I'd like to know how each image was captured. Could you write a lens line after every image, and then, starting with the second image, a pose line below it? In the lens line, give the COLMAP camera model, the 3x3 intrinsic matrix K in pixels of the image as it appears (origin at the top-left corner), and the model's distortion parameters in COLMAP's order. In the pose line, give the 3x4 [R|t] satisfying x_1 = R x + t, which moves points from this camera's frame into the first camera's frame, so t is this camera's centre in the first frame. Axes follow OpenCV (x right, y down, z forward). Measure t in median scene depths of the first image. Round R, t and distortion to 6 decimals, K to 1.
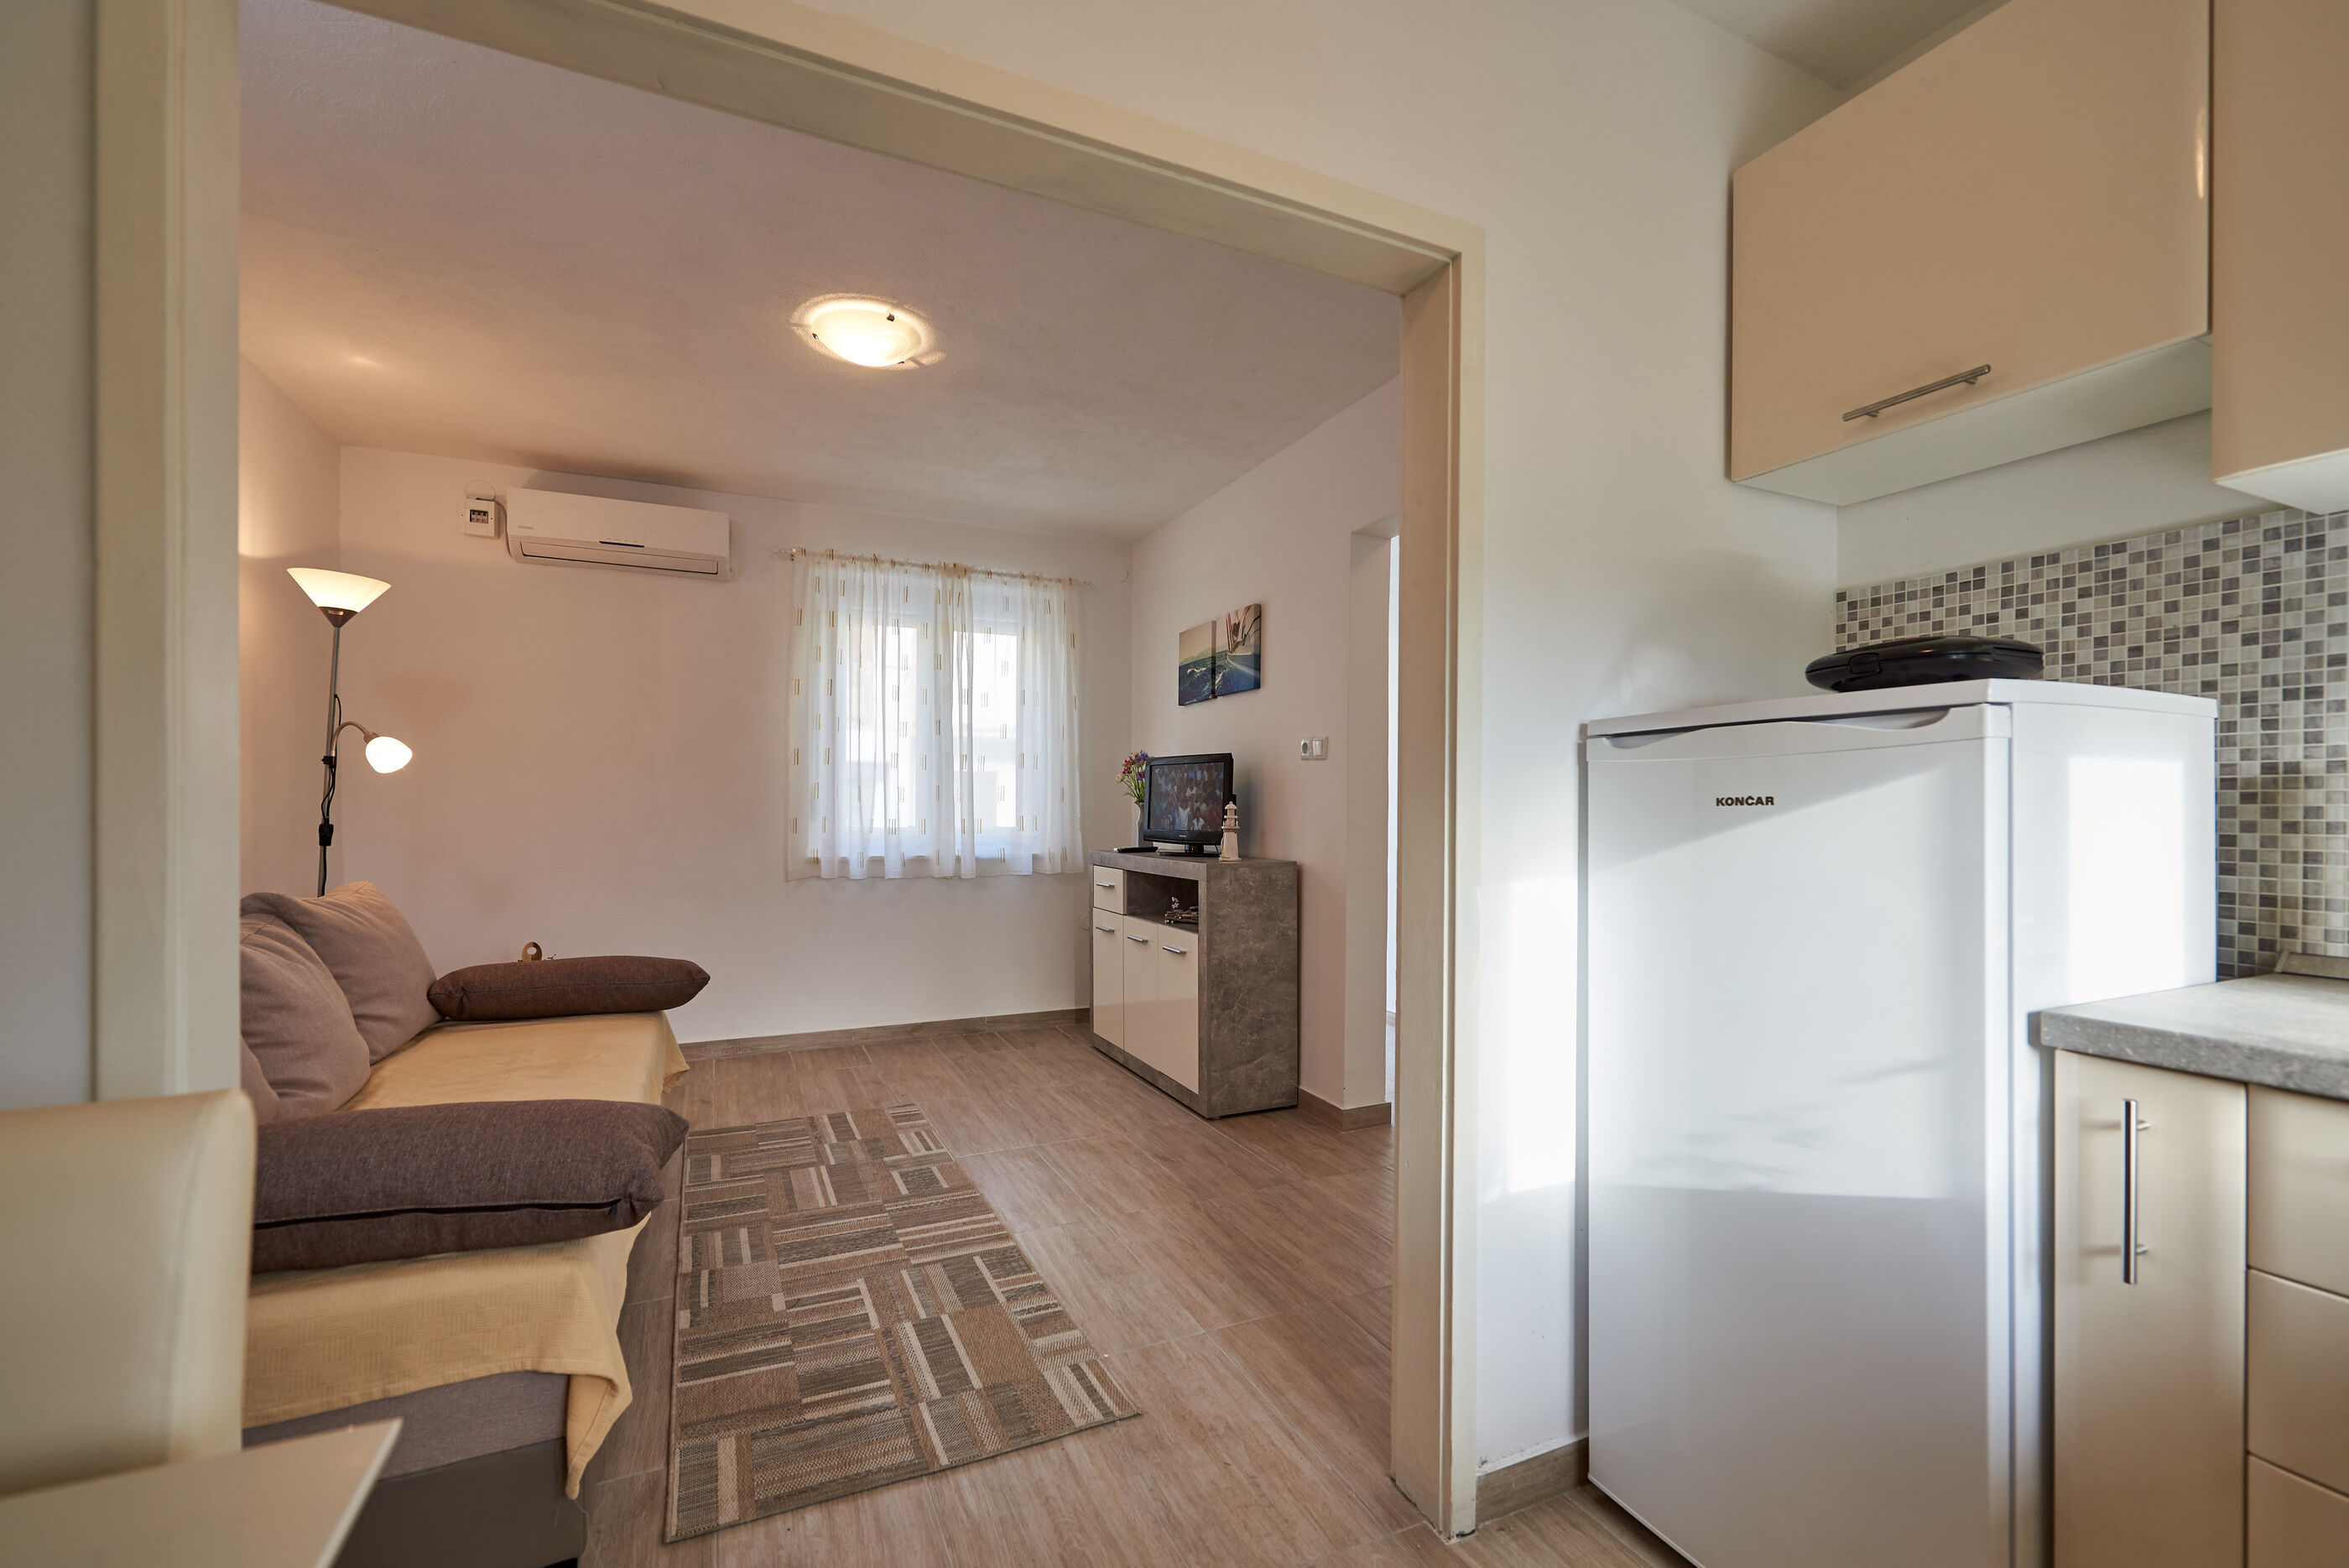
lens RADIAL K [[977.9, 0, 1165.8], [0, 977.9, 809.6], [0, 0, 1]] dist [0.000810, 0.000015]
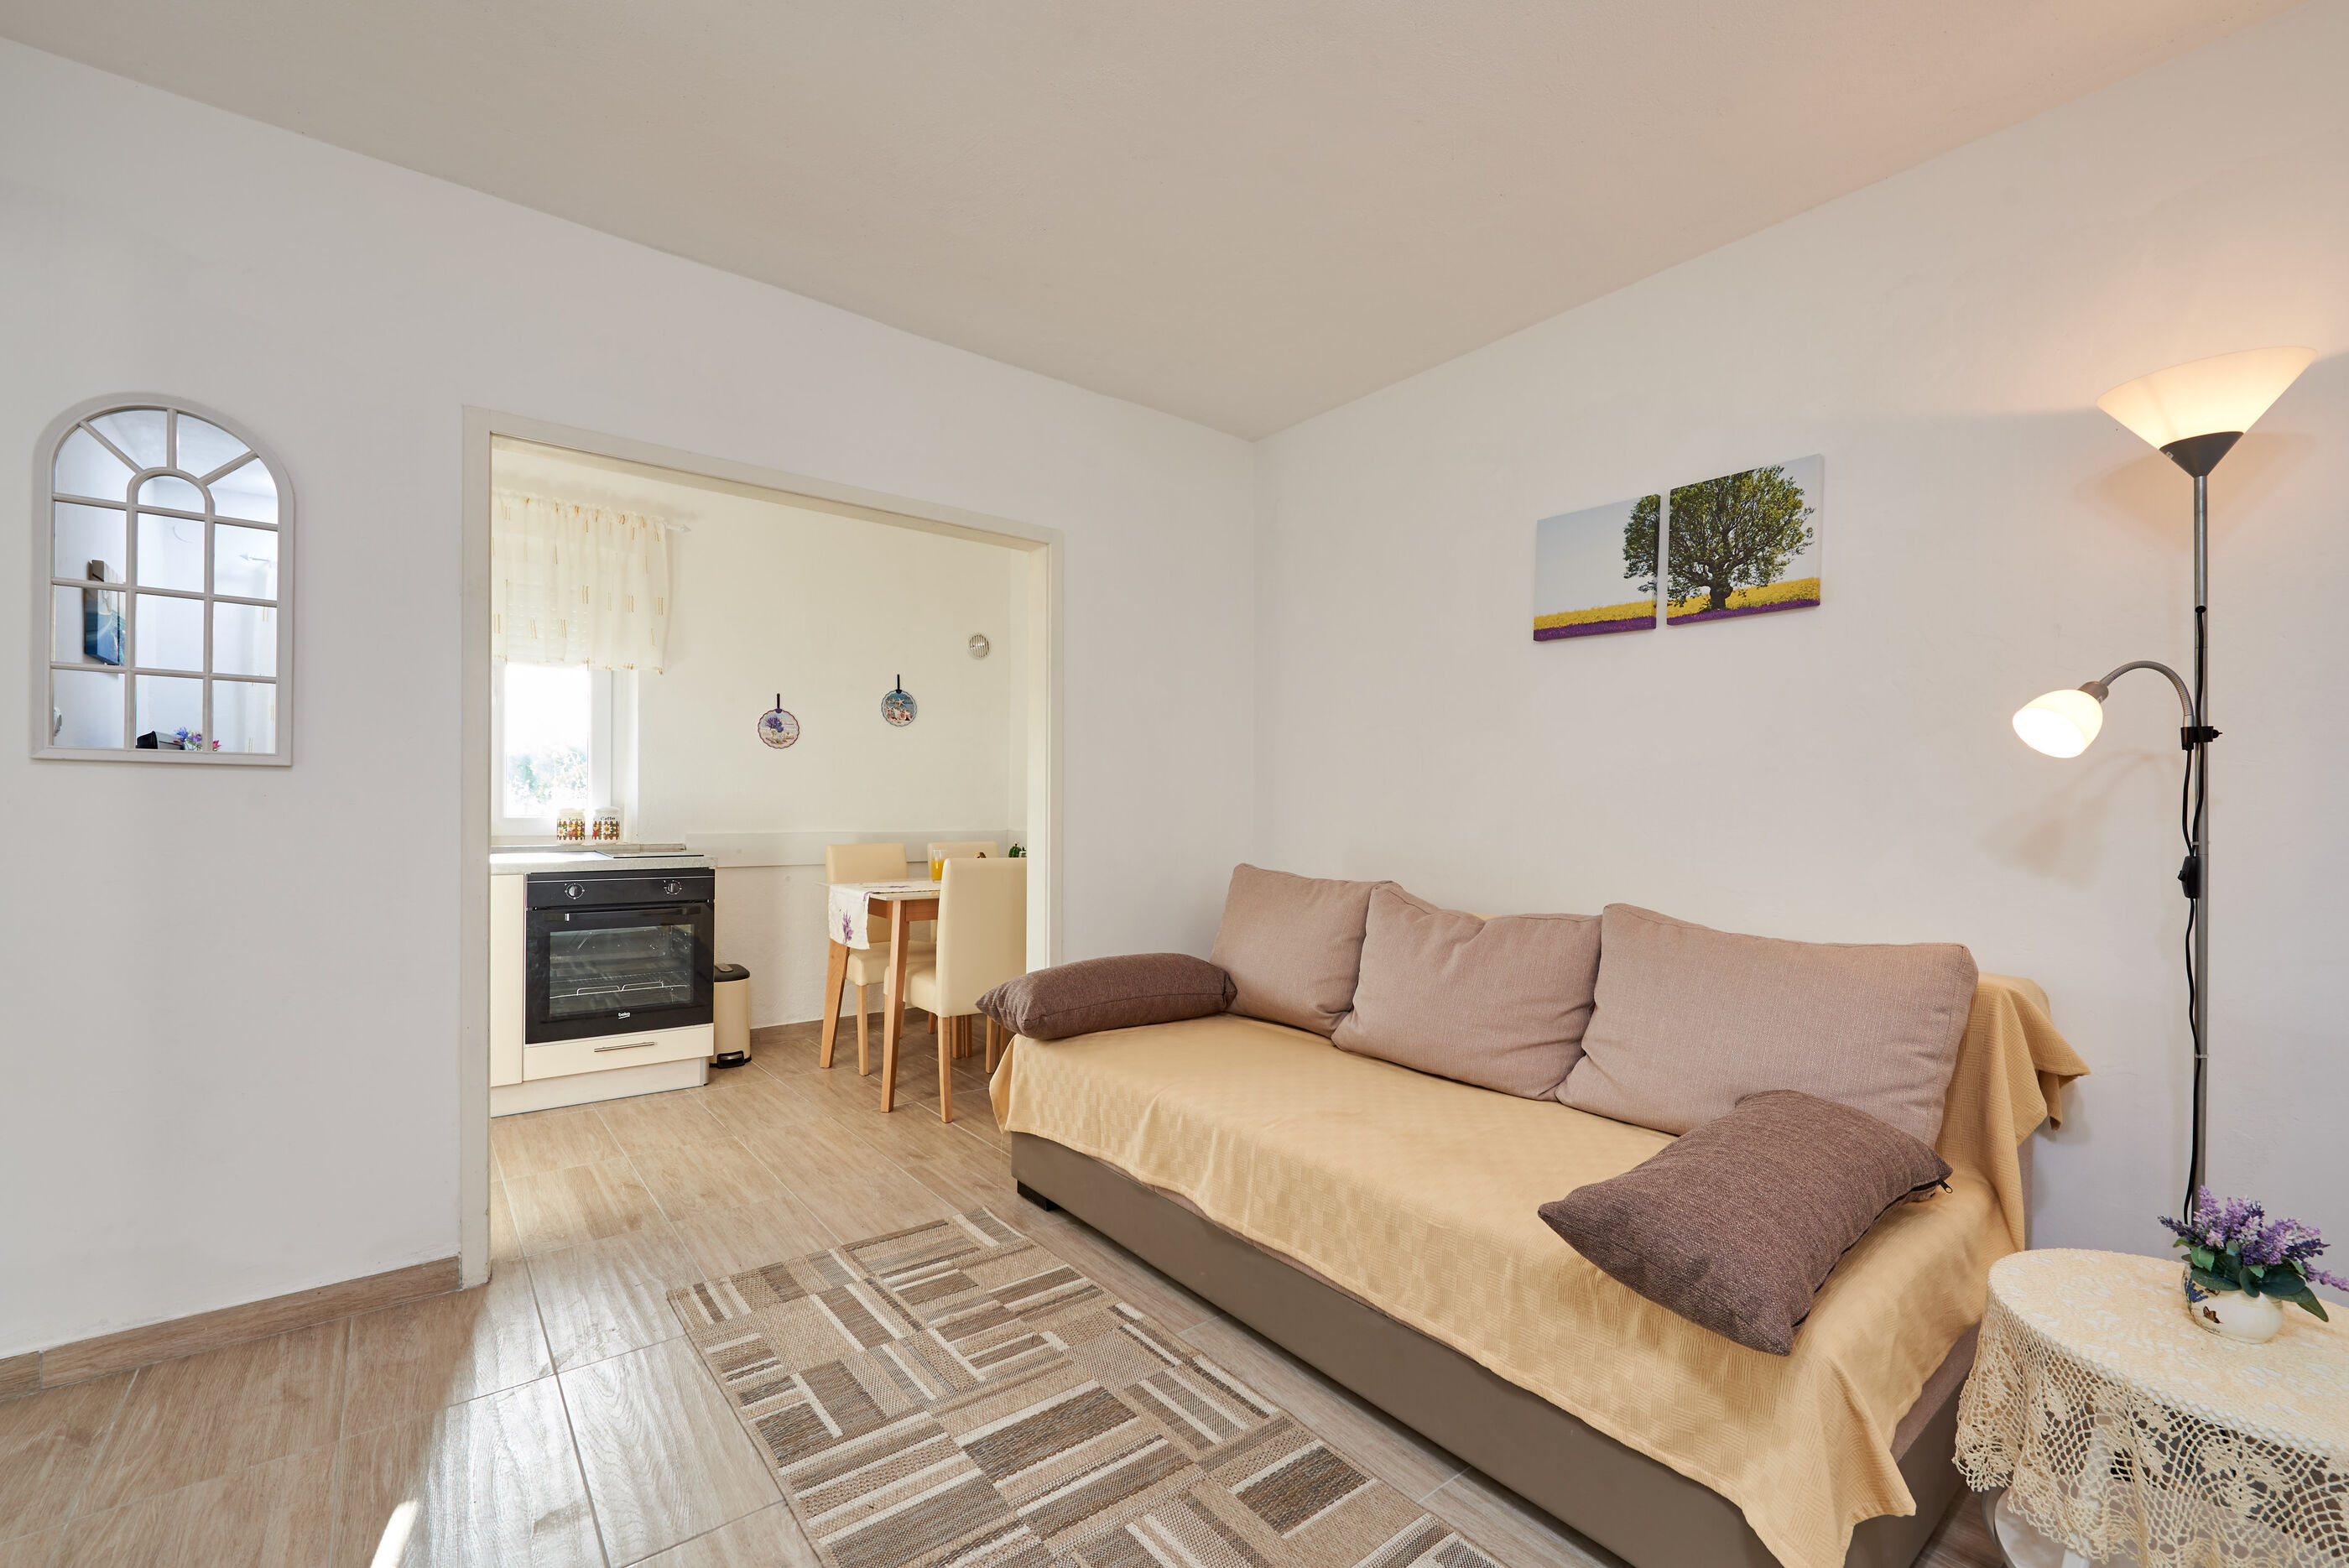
lens RADIAL K [[974.9, 0, 1199.2], [0, 974.9, 815.7], [0, 0, 1]] dist [-0.000935, 0.000013]
pose [[-0.967001, -0.010977, -0.254536, -0.328794], [-0.015158, 0.999780, 0.014472, -0.010745], [0.254321, 0.017852, -0.966955, 2.189159]]
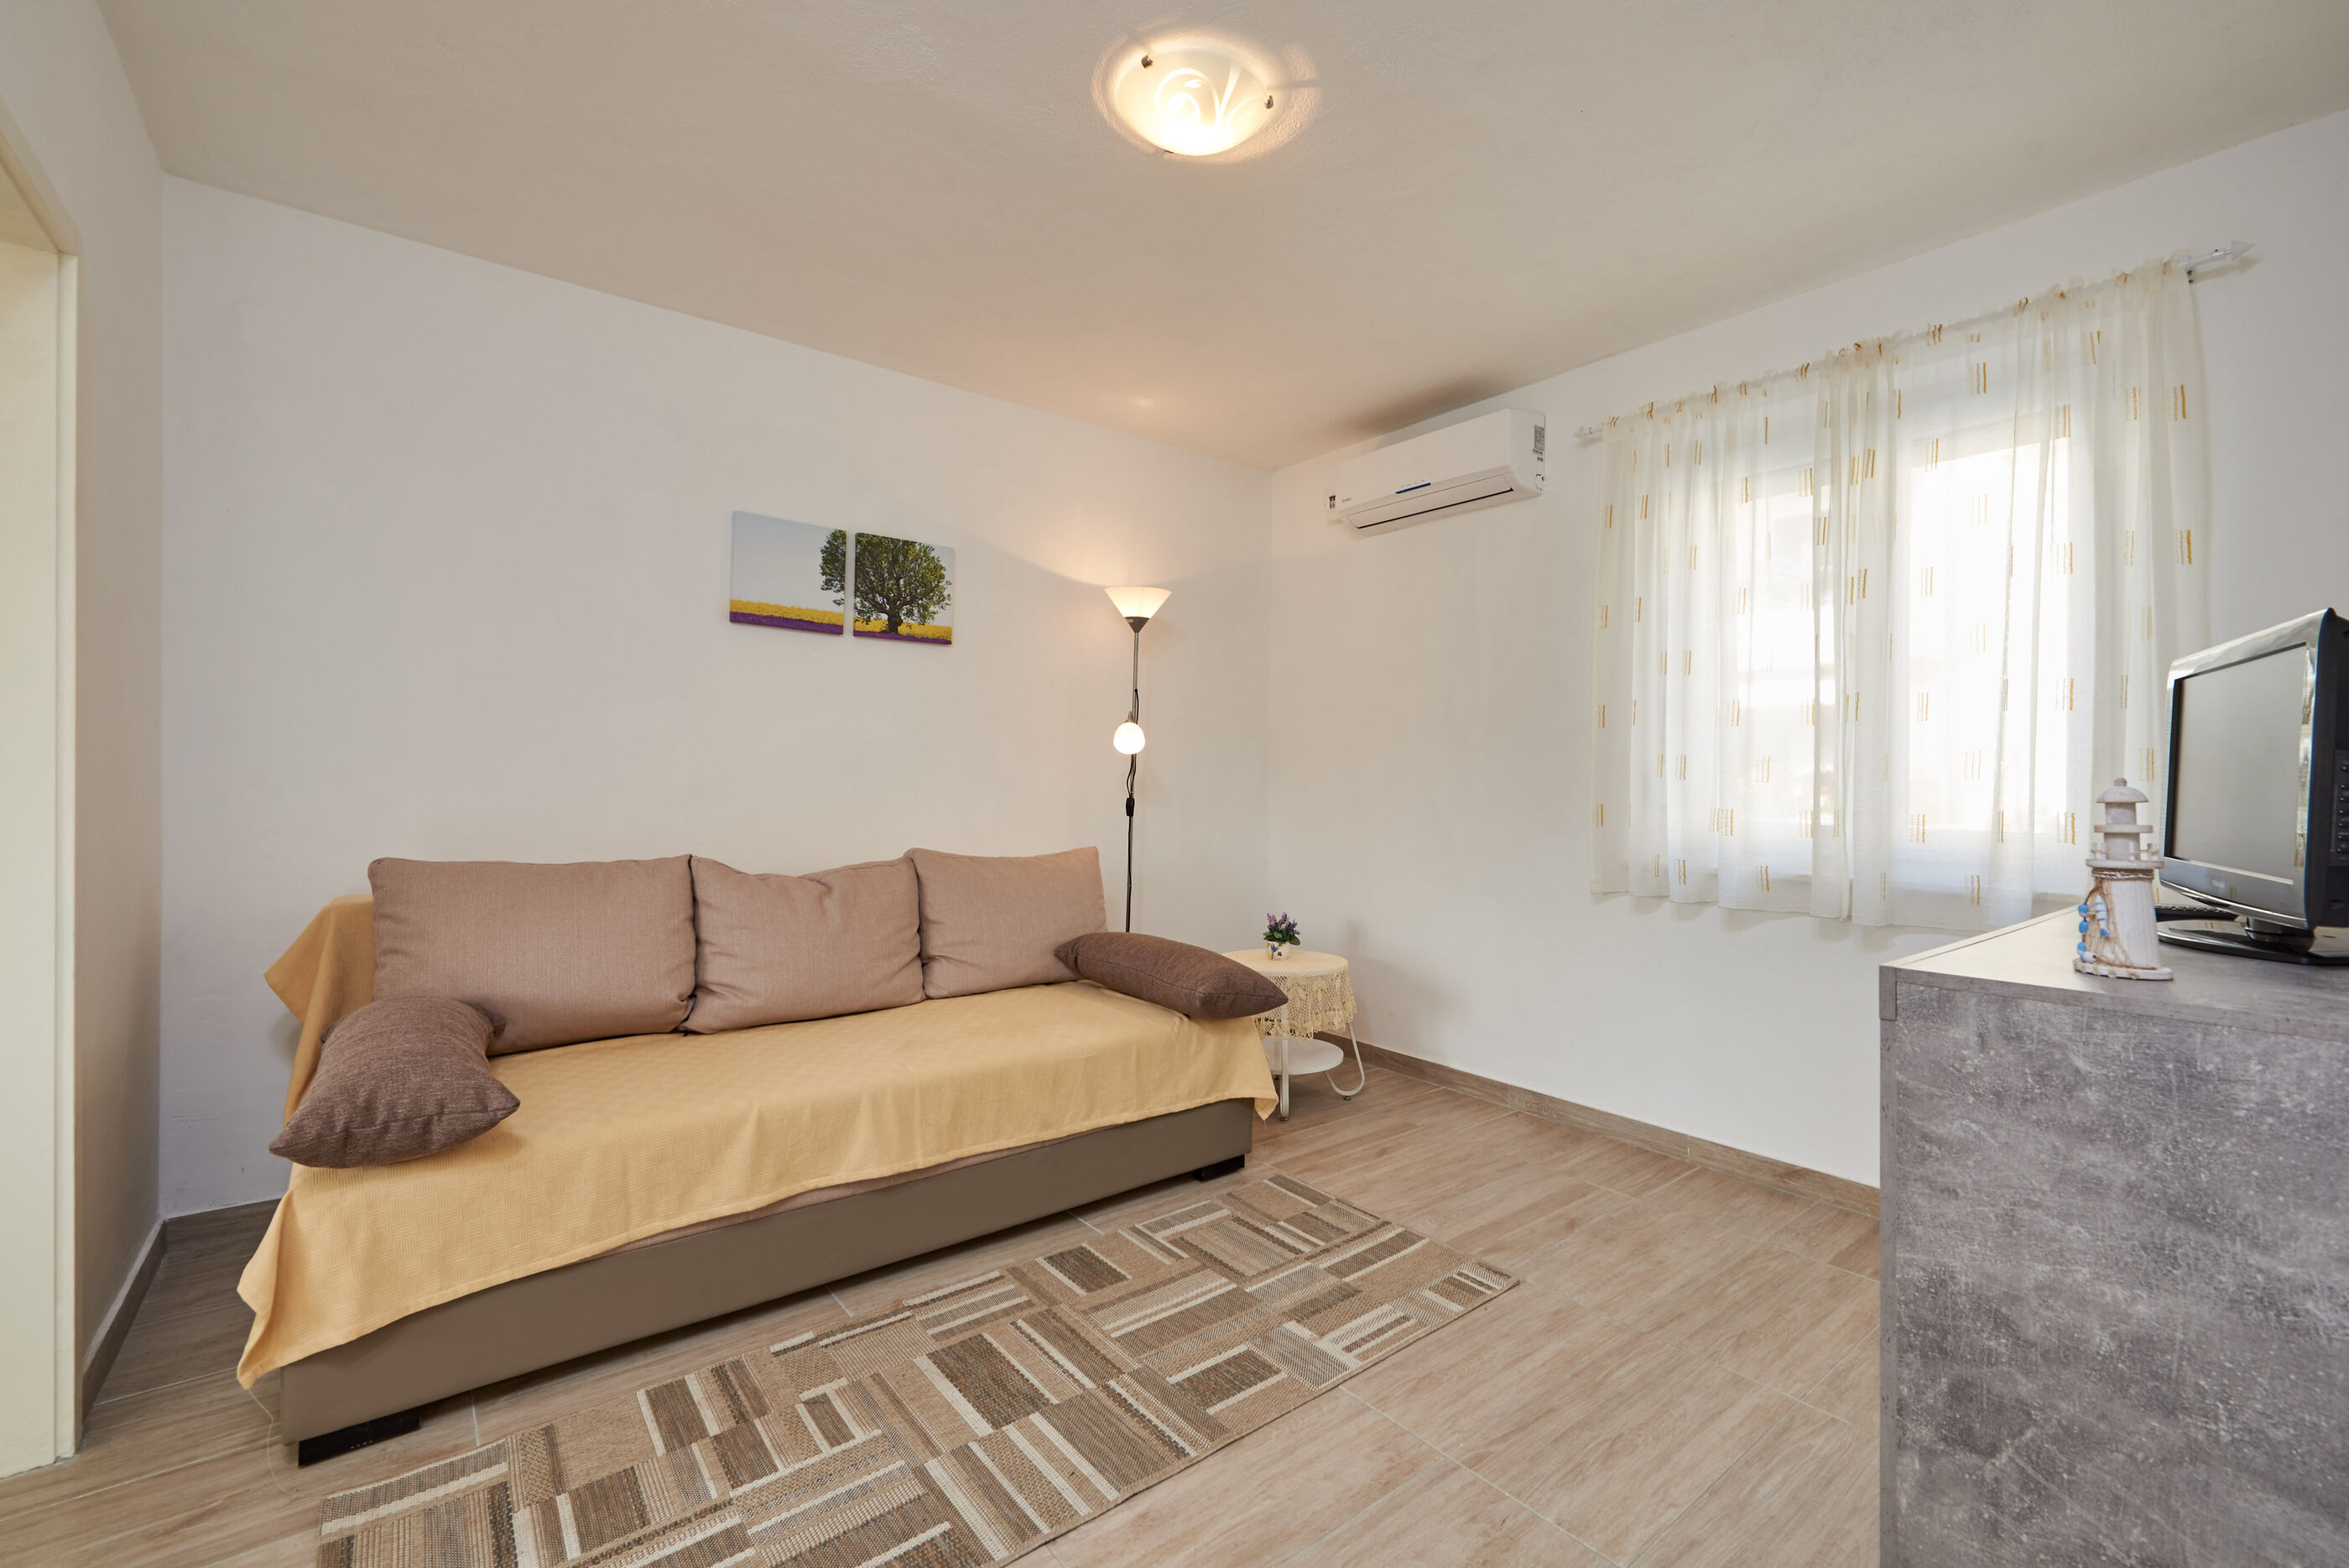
lens RADIAL K [[1001.2, 0, 1204.2], [0, 1001.2, 773.8], [0, 0, 1]] dist [0.000301, 0.000143]
pose [[0.249819, -0.006533, -0.968271, 0.565595], [-0.011757, 0.999883, -0.009780, -0.006297], [0.968221, 0.013827, 0.249713, 1.245225]]
